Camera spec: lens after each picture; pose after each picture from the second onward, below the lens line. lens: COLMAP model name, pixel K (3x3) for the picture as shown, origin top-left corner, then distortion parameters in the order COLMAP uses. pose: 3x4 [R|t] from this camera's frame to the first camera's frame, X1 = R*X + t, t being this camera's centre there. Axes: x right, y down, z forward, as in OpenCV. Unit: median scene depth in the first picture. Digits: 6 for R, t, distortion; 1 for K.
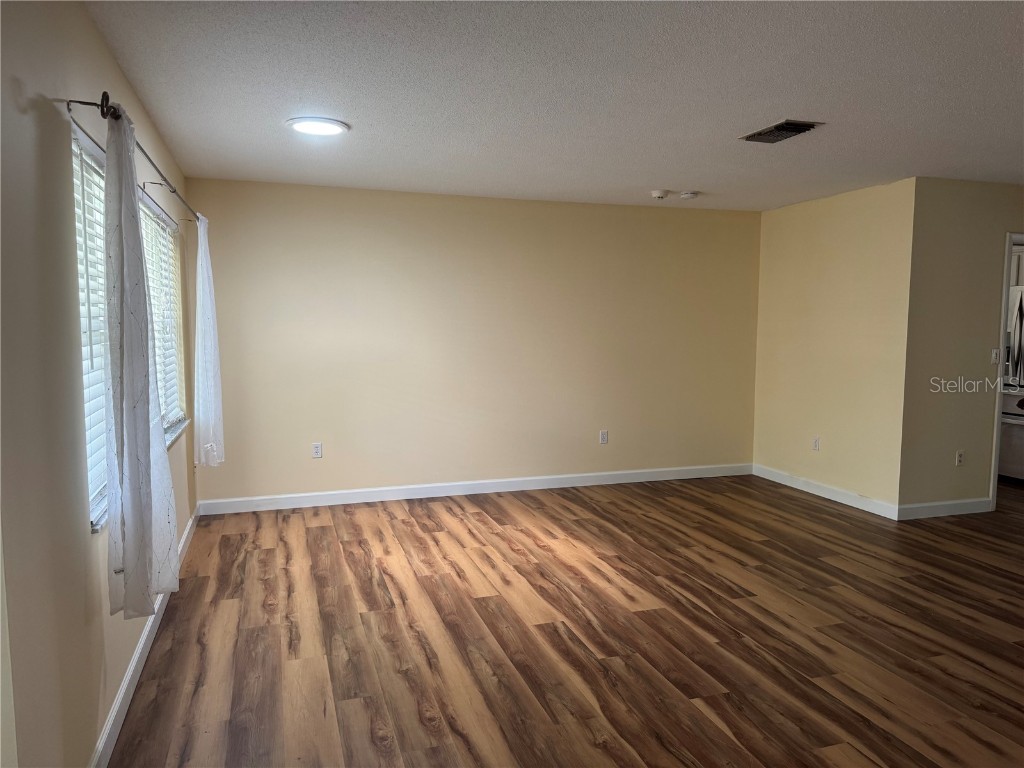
lens RADIAL K [[725.1, 0, 513.9], [0, 725.1, 392.0], [0, 0, 1]] dist [0.154634, -0.276550]
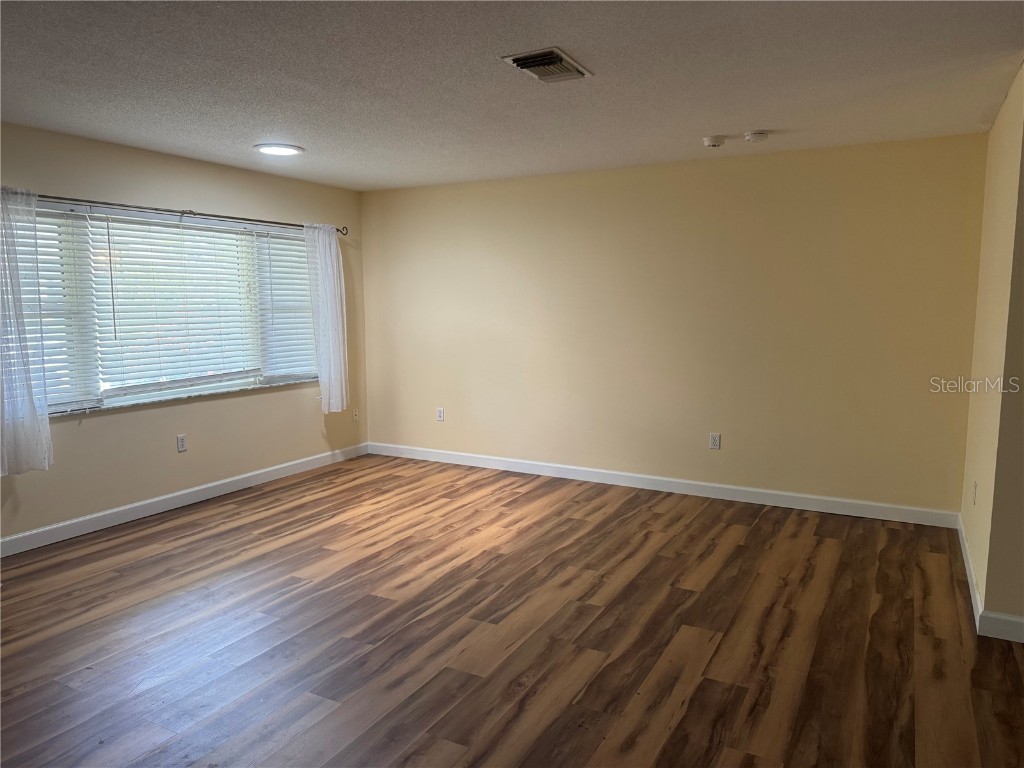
lens RADIAL K [[725.1, 0, 513.9], [0, 725.1, 392.0], [0, 0, 1]] dist [0.154634, -0.276550]
pose [[0.671878, 0.087469, -0.735479, 0.790099], [-0.063190, 0.996151, 0.060745, -0.041701], [0.737962, 0.005662, 0.674819, 0.355907]]
